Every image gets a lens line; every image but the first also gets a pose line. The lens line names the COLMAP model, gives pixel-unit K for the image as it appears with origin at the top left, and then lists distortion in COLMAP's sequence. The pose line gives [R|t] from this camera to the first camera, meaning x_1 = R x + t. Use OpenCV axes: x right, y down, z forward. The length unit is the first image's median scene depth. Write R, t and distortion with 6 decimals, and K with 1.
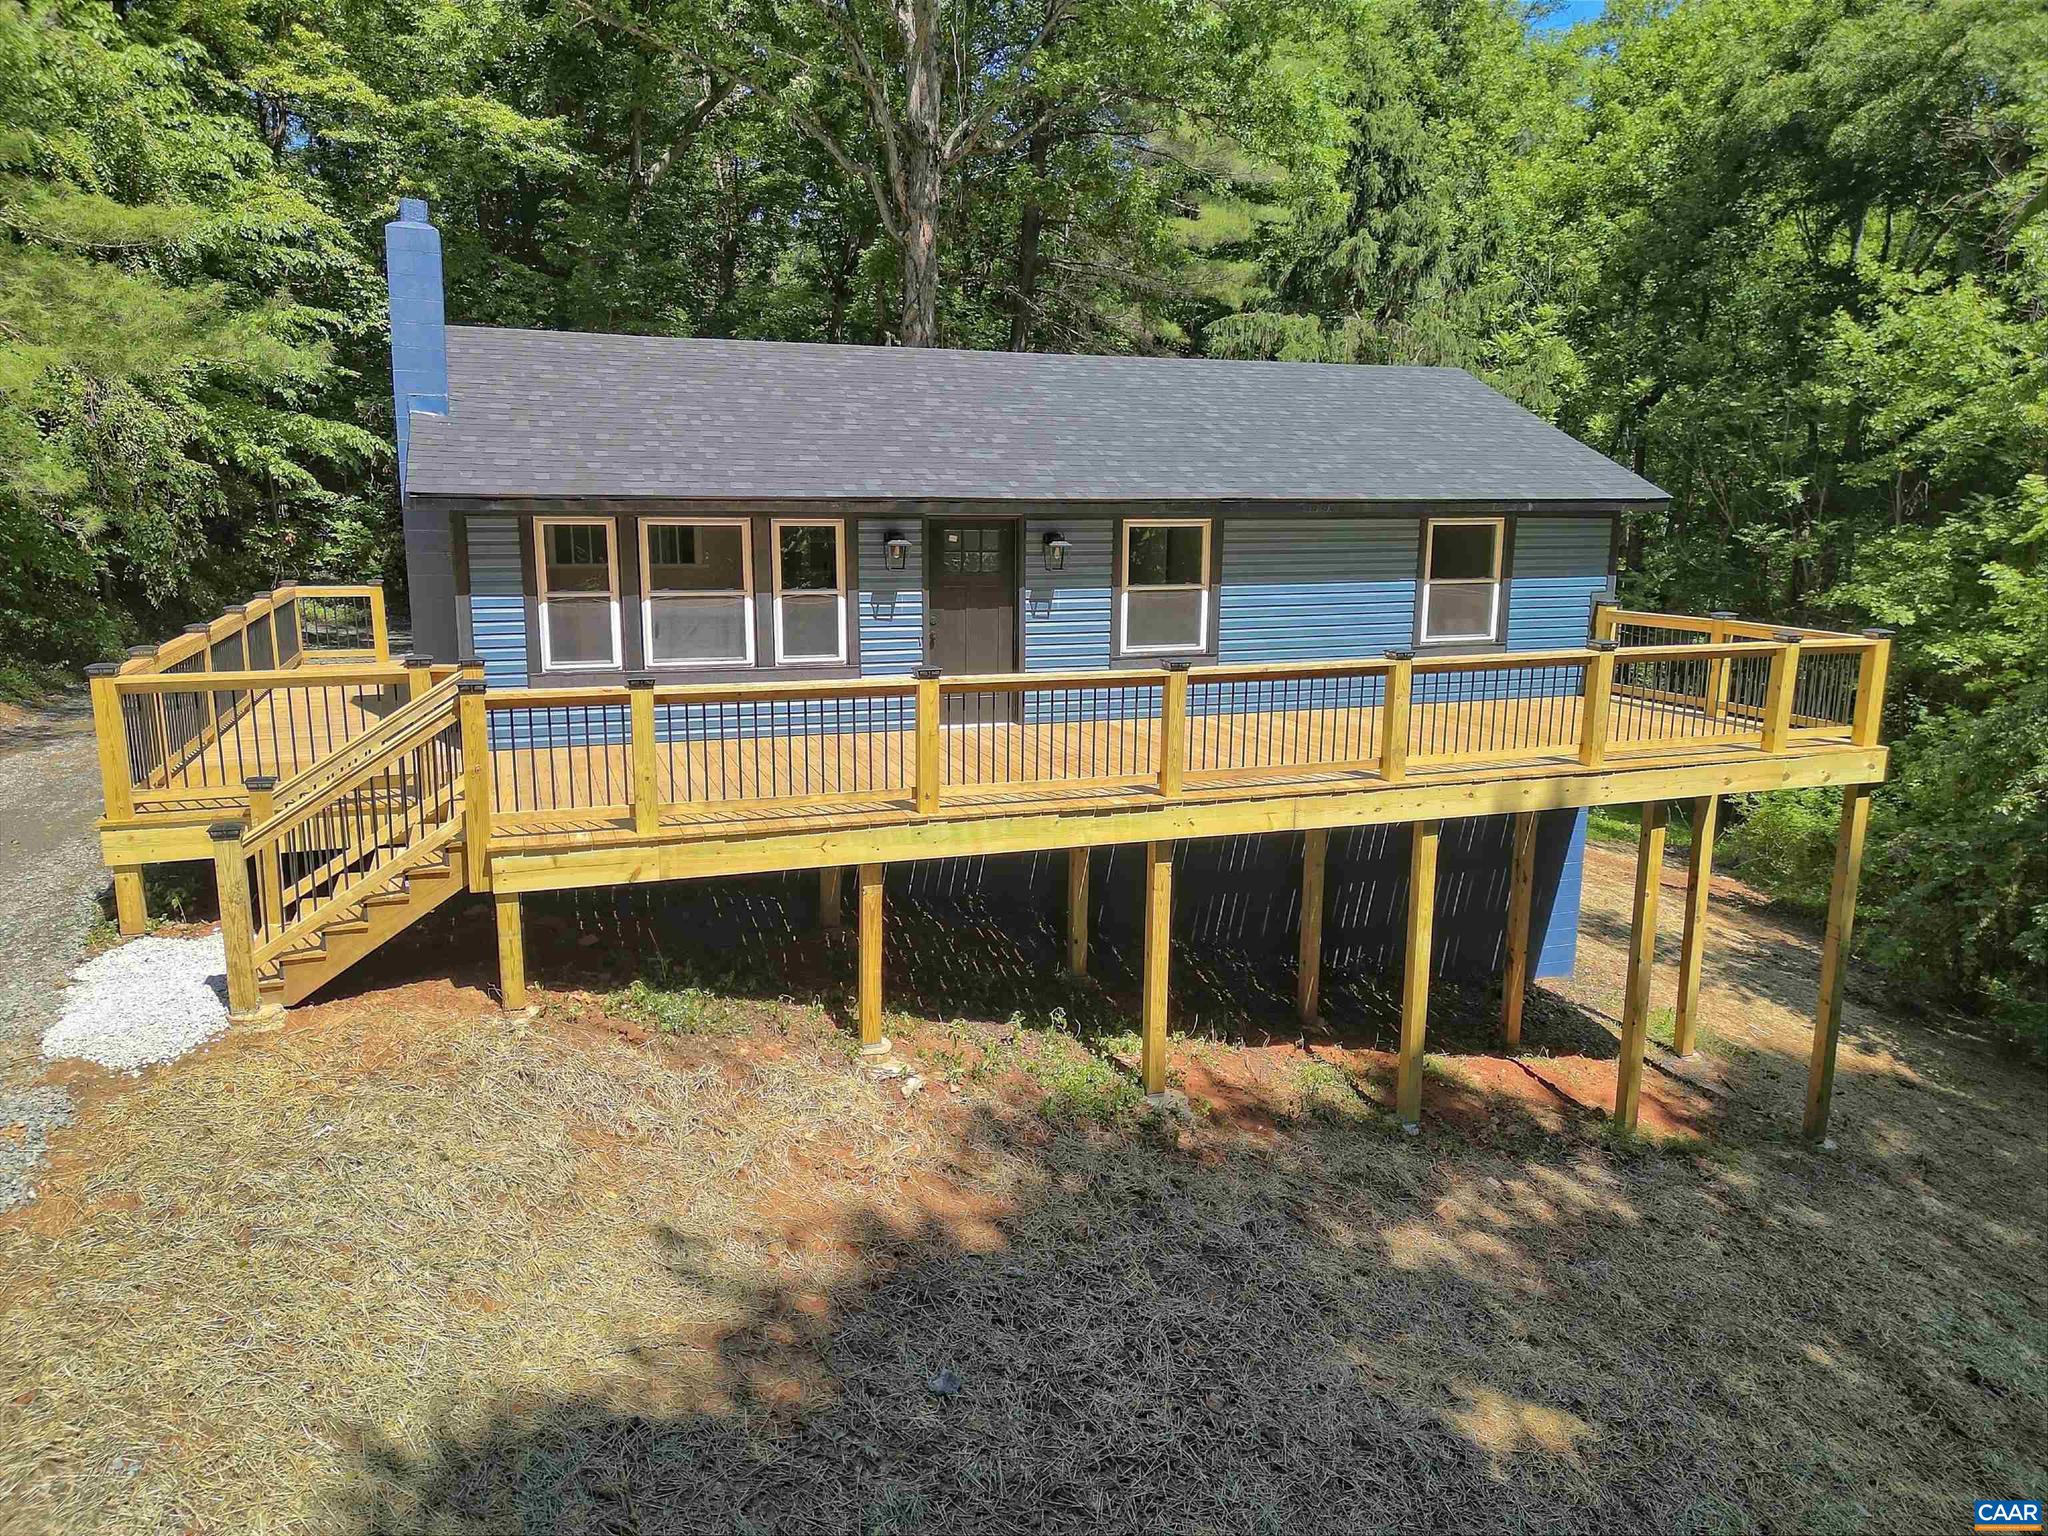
lens RADIAL K [[1431.4, 0, 1029.3], [0, 1431.4, 769.9], [0, 0, 1]] dist [0.066183, -0.059136]
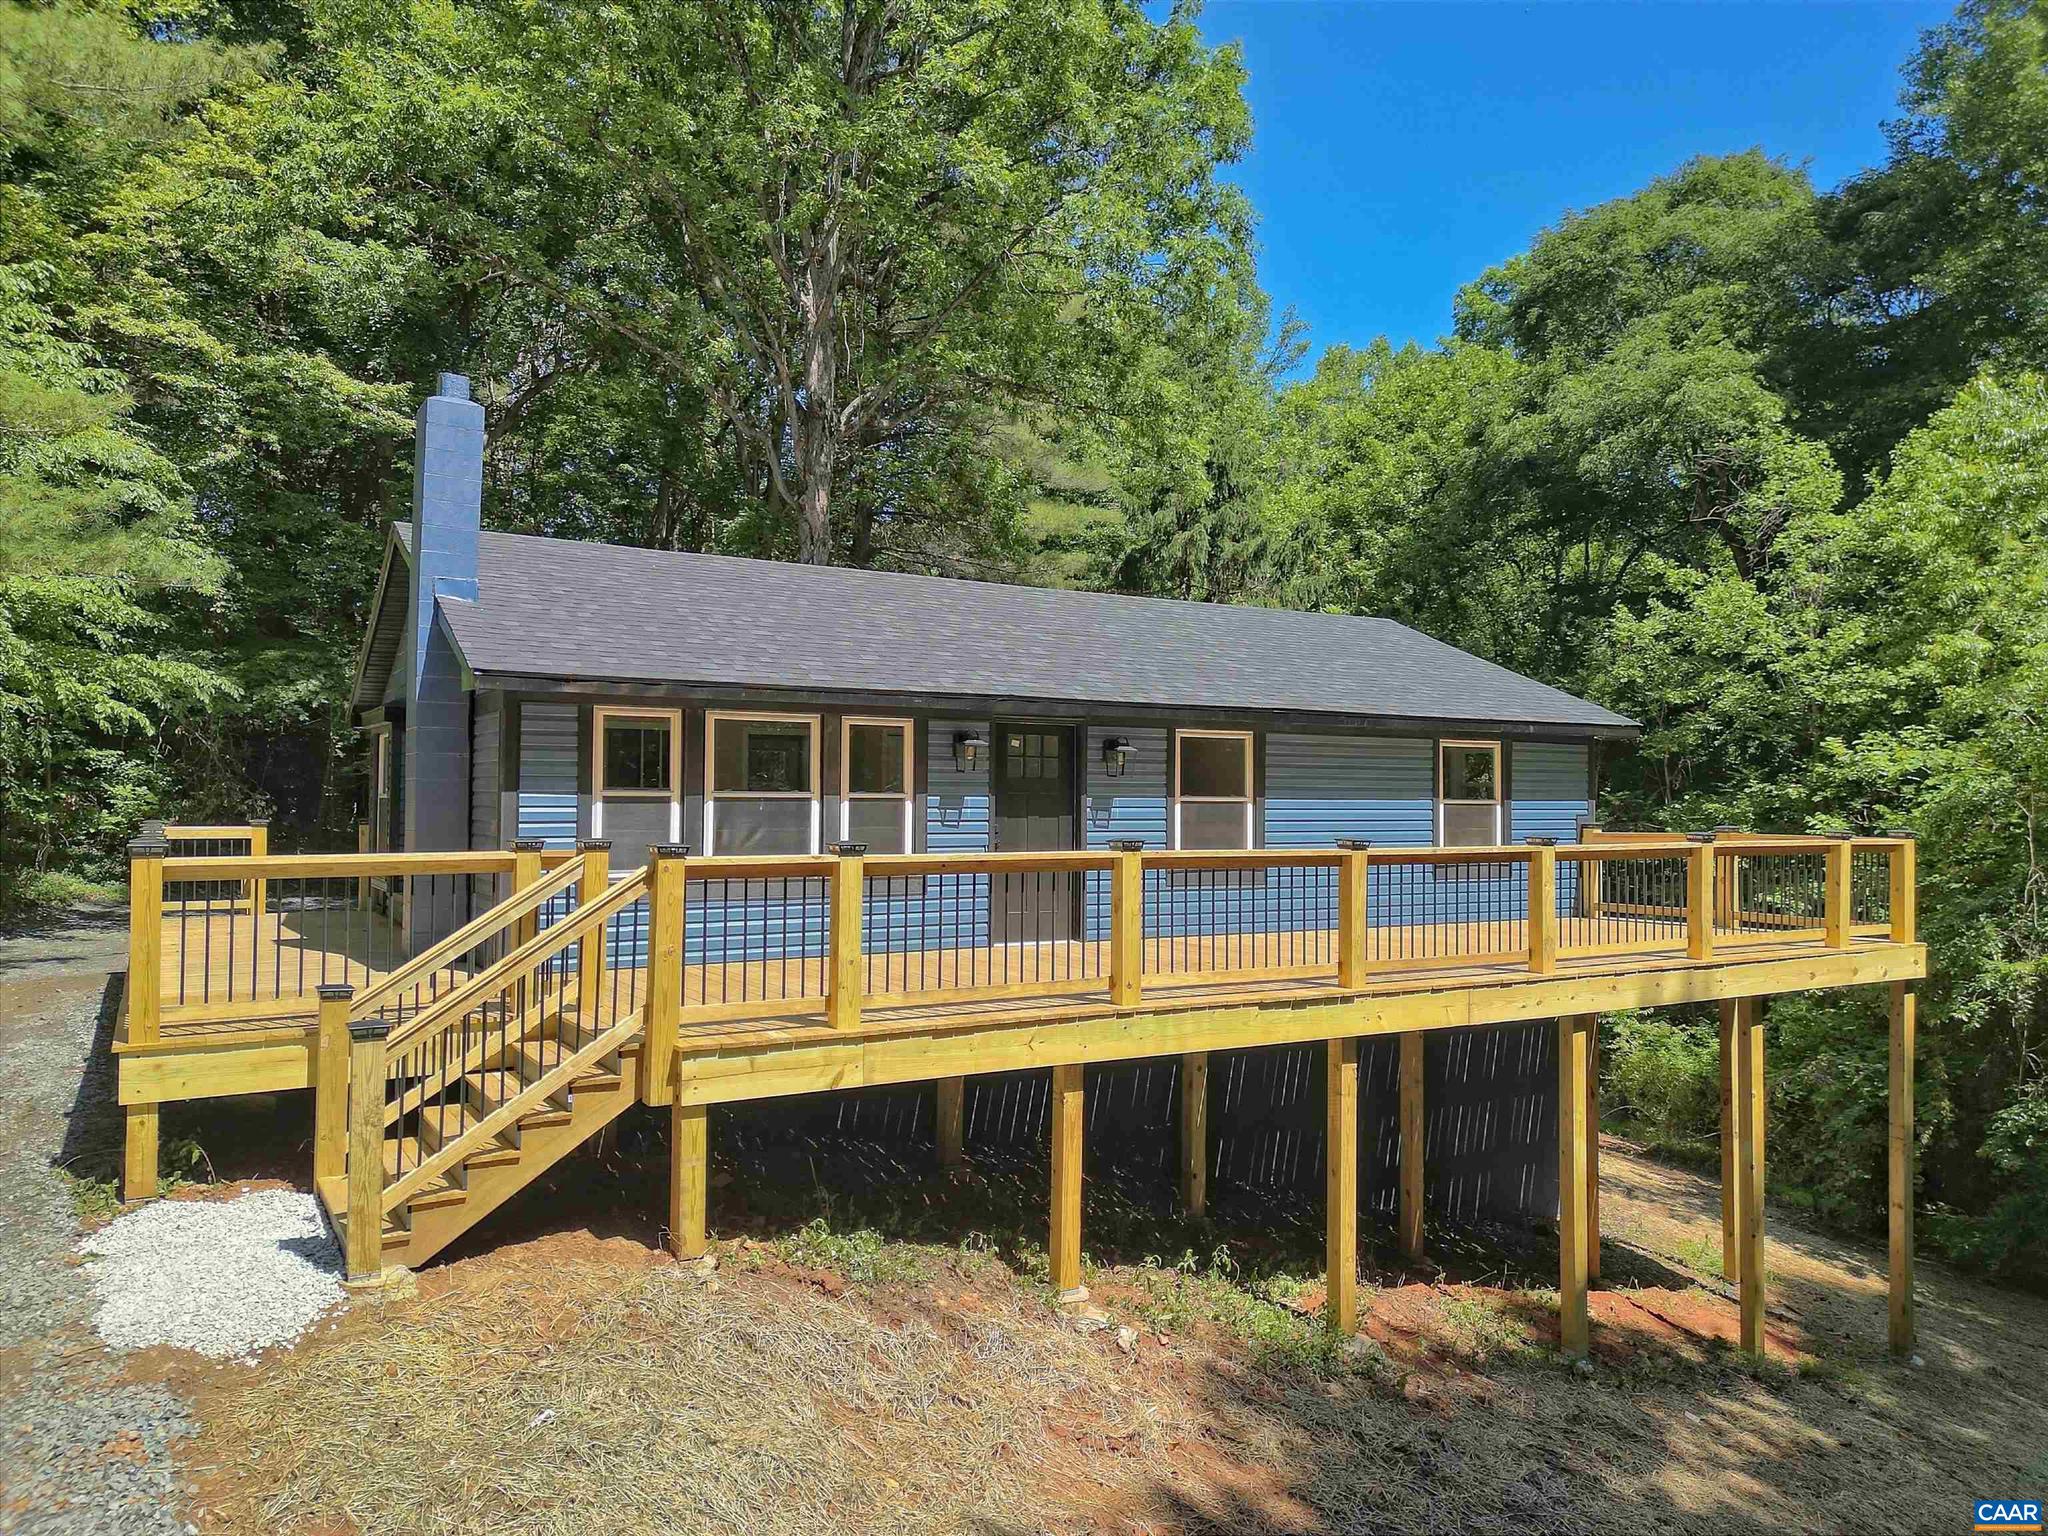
lens RADIAL K [[1431.4, 0, 1030.0], [0, 1431.4, 768.5], [0, 0, 1]] dist [0.066183, -0.059136]
pose [[0.980478, 0.002507, 0.196614, -0.228553], [0.039702, 0.976800, -0.210441, 0.053186], [-0.192580, 0.214139, 0.957631, 0.098170]]
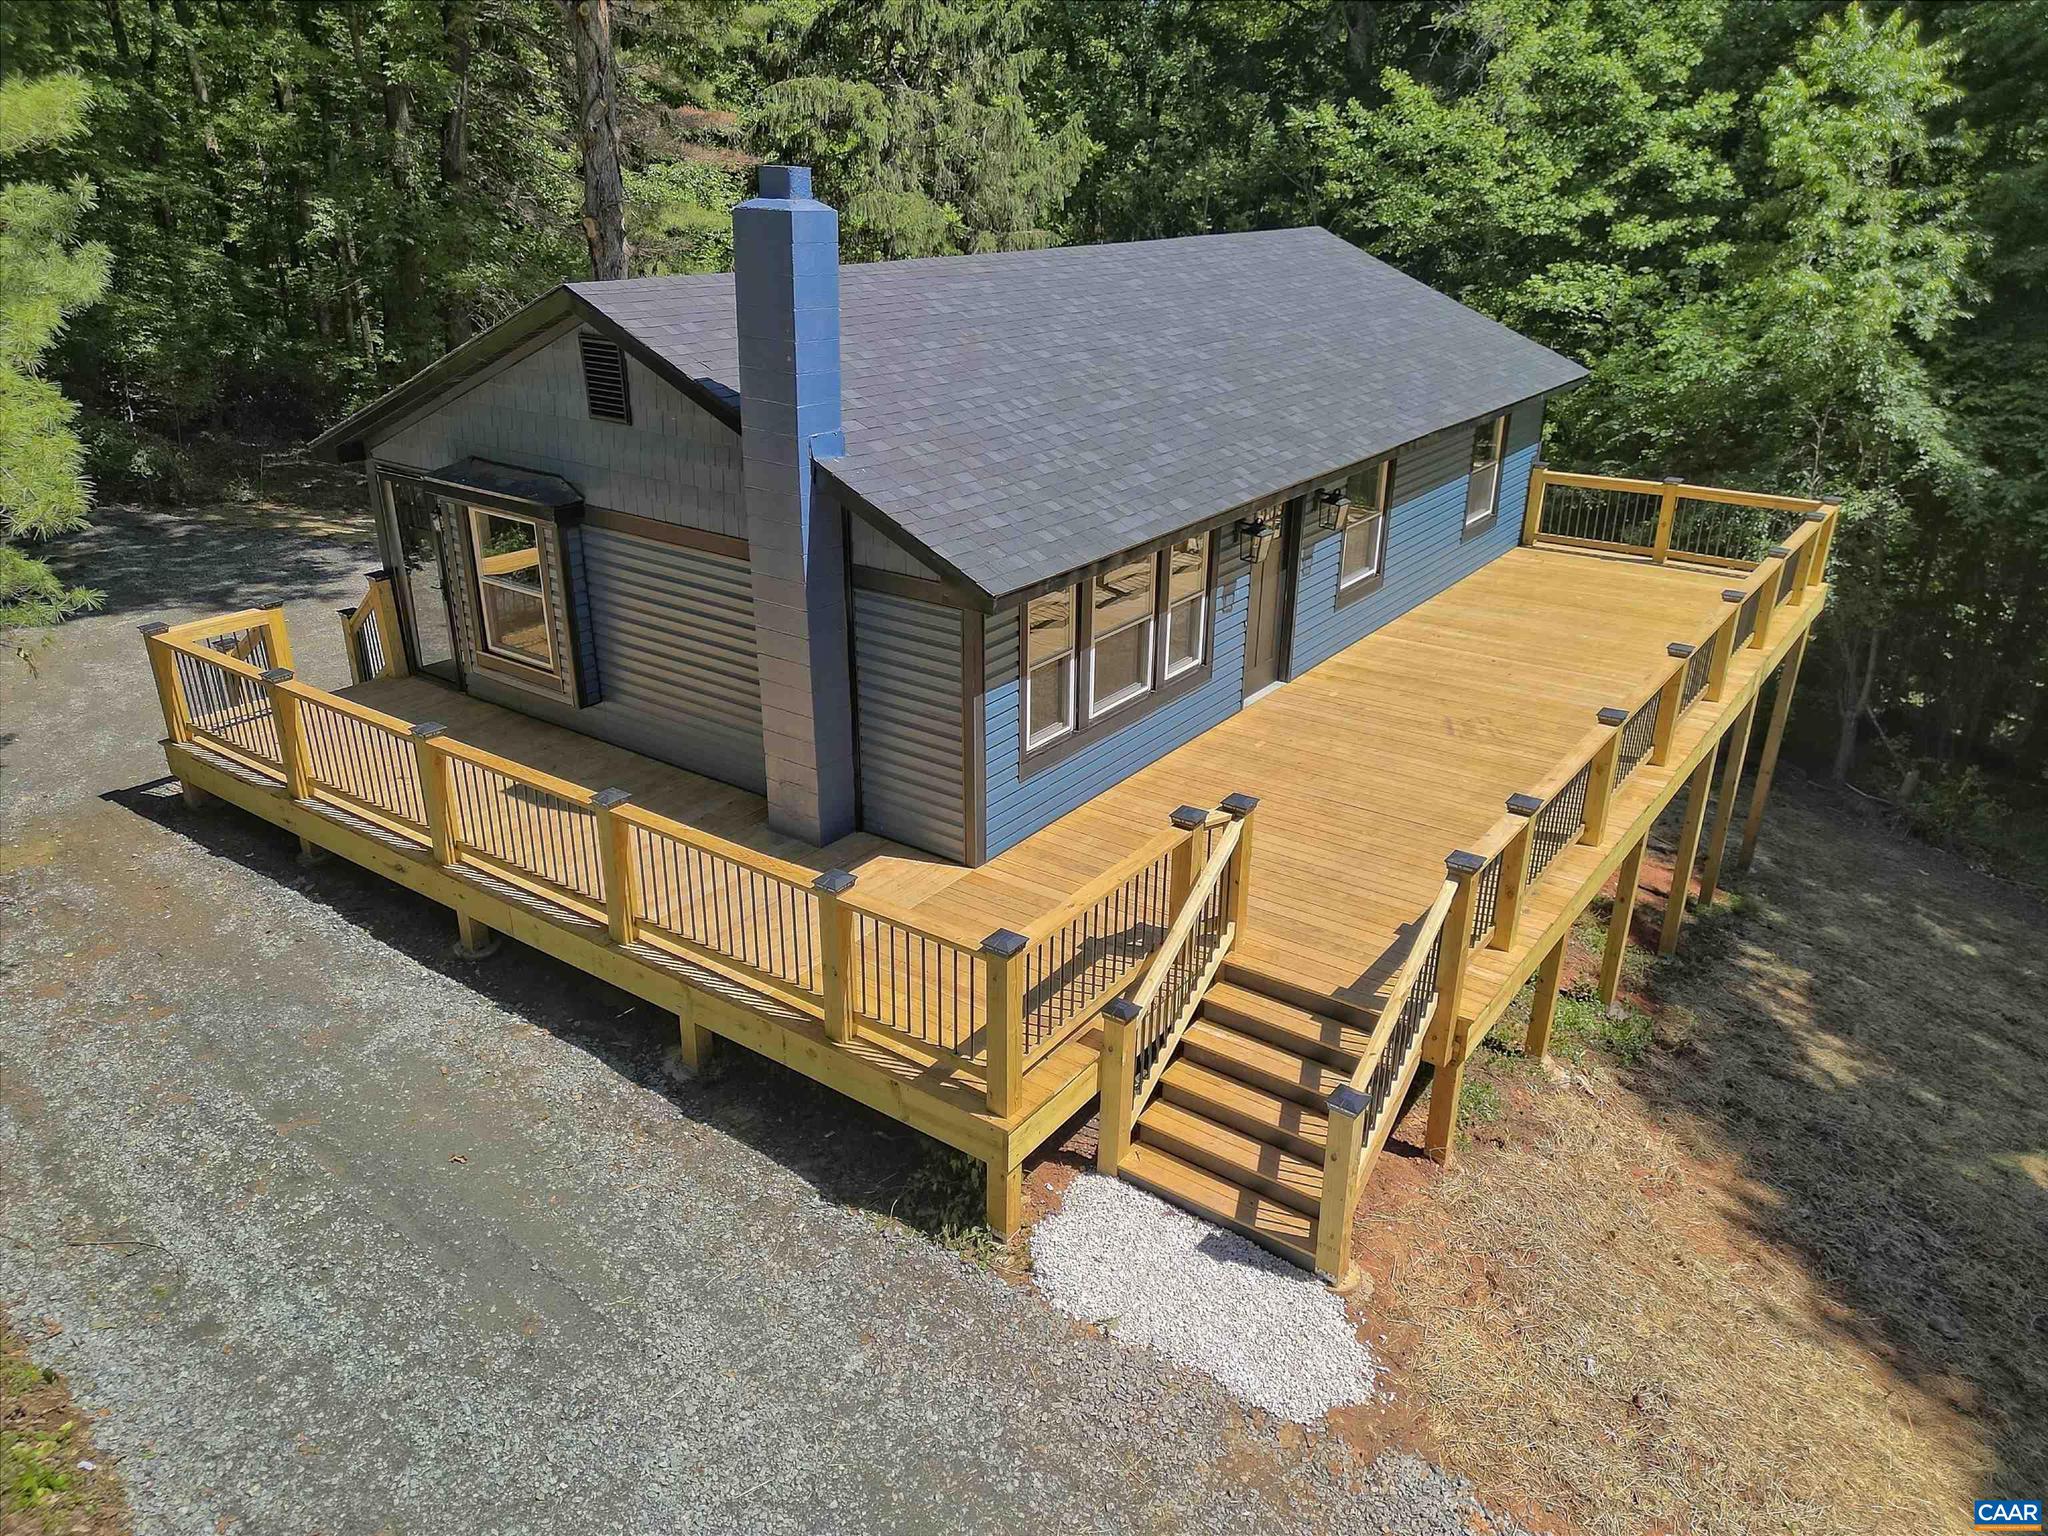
lens RADIAL K [[1431.4, 0, 1028.5], [0, 1431.4, 768.5], [0, 0, 1]] dist [0.066183, -0.059136]
pose [[0.824429, -0.224278, 0.519631, -0.713502], [0.110783, 0.964320, 0.240447, -0.242518], [-0.555017, -0.140666, 0.819859, 0.275495]]
